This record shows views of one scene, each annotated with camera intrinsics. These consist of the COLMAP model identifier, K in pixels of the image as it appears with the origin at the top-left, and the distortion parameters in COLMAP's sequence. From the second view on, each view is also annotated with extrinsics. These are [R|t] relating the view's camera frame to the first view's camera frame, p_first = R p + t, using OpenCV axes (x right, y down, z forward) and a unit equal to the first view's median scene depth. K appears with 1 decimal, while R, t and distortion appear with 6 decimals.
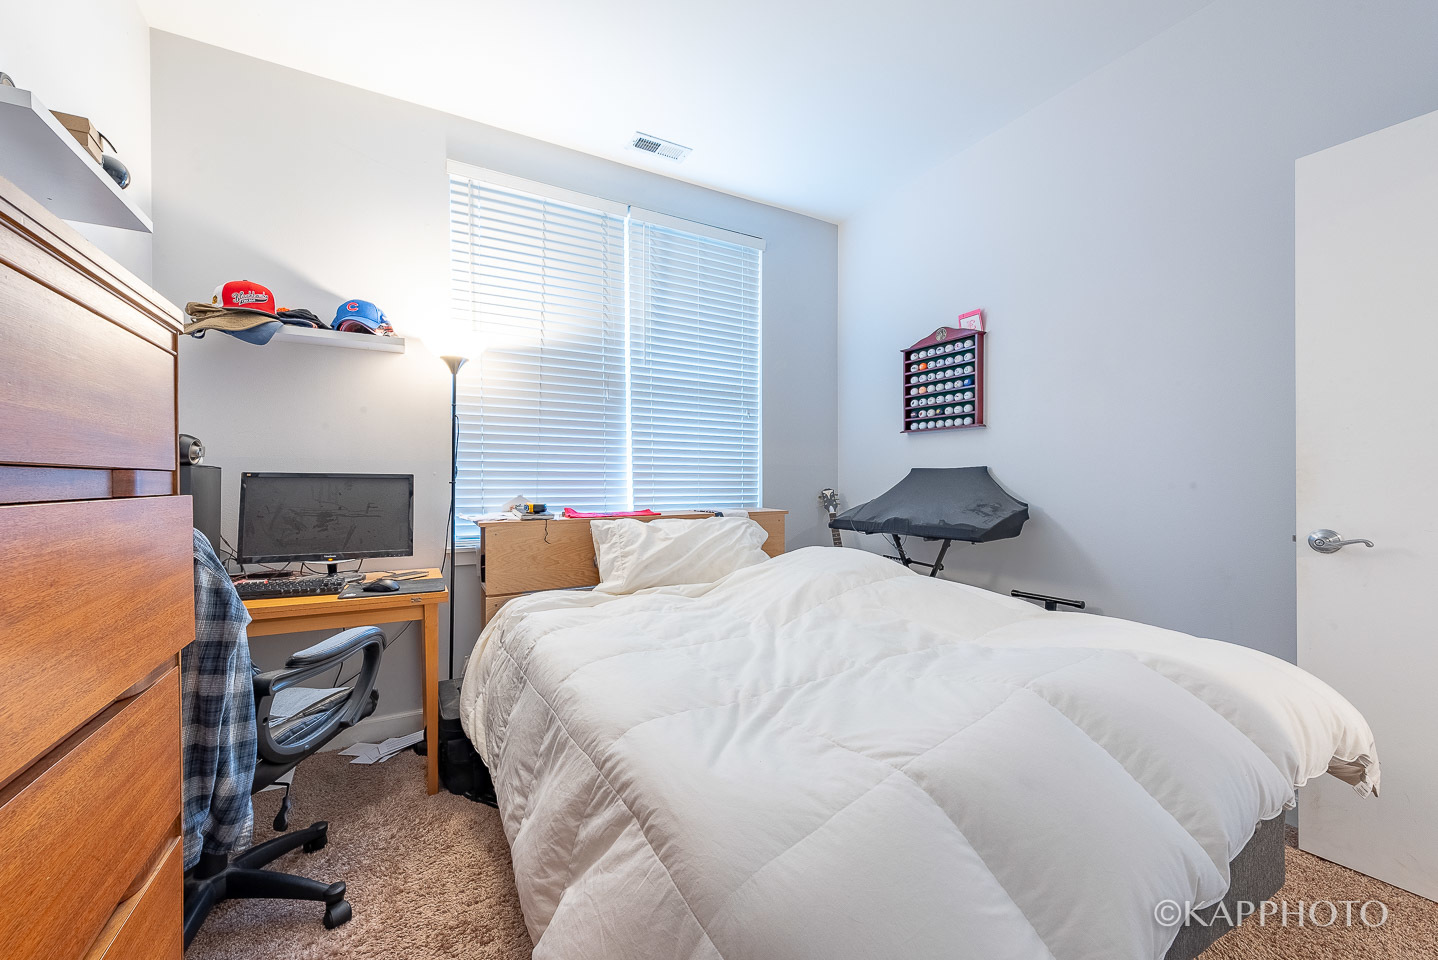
lens RADIAL K [[562.3, 0, 719.0], [0, 562.3, 480.0], [0, 0, 1]] dist [0.017427, -0.008414]
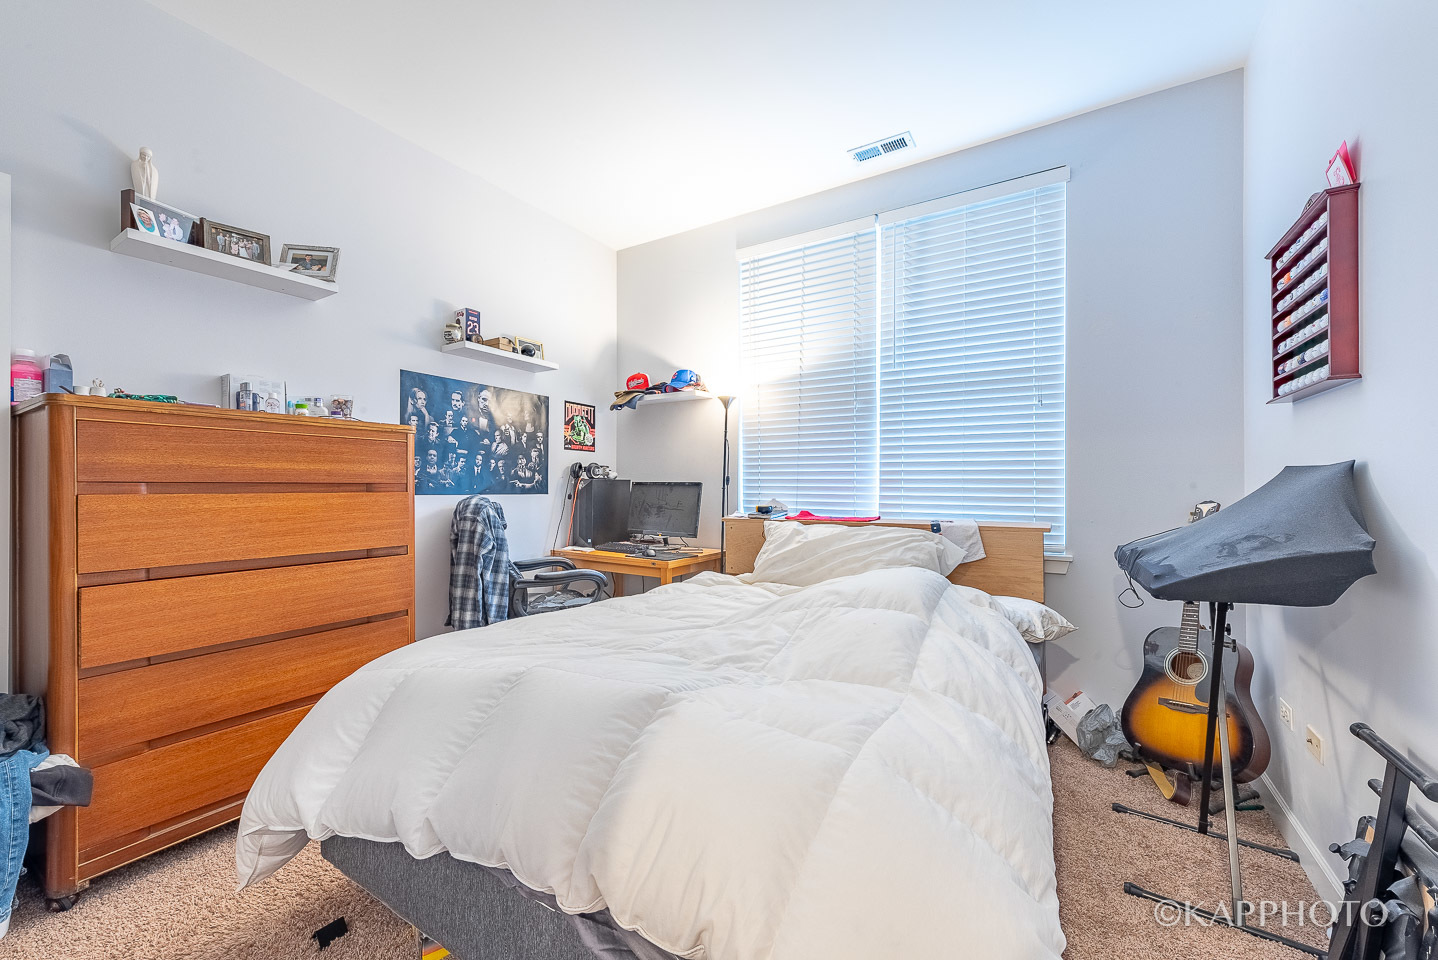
lens RADIAL K [[562.3, 0, 719.0], [0, 562.3, 480.0], [0, 0, 1]] dist [0.017427, -0.008414]
pose [[0.487545, -0.006872, -0.873071, 0.623511], [0.000647, 0.999972, -0.007509, -0.004032], [0.873097, 0.003097, 0.487536, 0.280190]]
